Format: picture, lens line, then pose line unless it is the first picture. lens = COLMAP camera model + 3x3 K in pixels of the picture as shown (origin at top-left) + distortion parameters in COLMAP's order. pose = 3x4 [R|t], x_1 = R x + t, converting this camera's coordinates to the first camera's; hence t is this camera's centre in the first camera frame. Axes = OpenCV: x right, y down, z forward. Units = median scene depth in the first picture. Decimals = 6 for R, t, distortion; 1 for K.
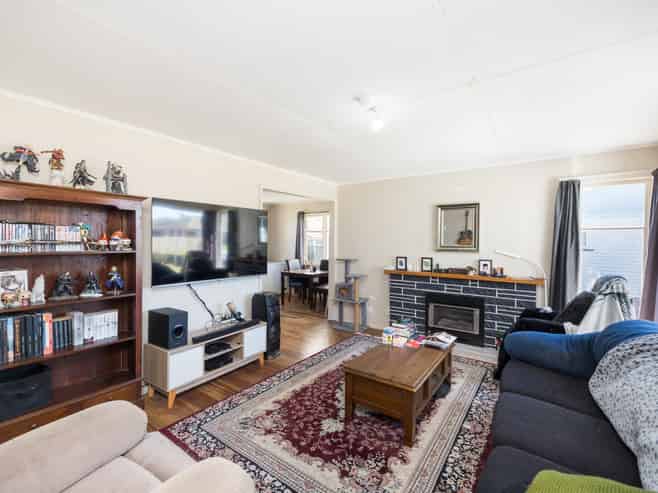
lens RADIAL K [[313.9, 0, 329.4], [0, 313.9, 248.2], [0, 0, 1]] dist [-0.000226, 0.000009]
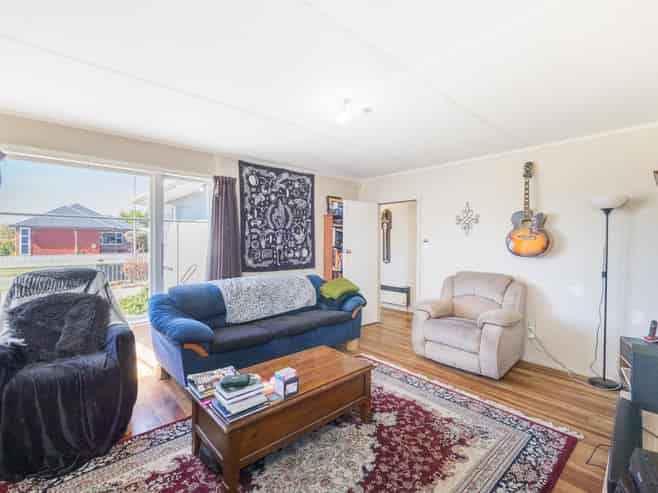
lens RADIAL K [[313.9, 0, 327.9], [0, 313.9, 245.0], [0, 0, 1]] dist [-0.000226, 0.000009]
pose [[-0.973993, -0.009962, 0.226360, -0.033518], [-0.002371, 0.999426, 0.033781, -0.013319], [-0.226567, 0.032365, -0.973458, 1.932456]]
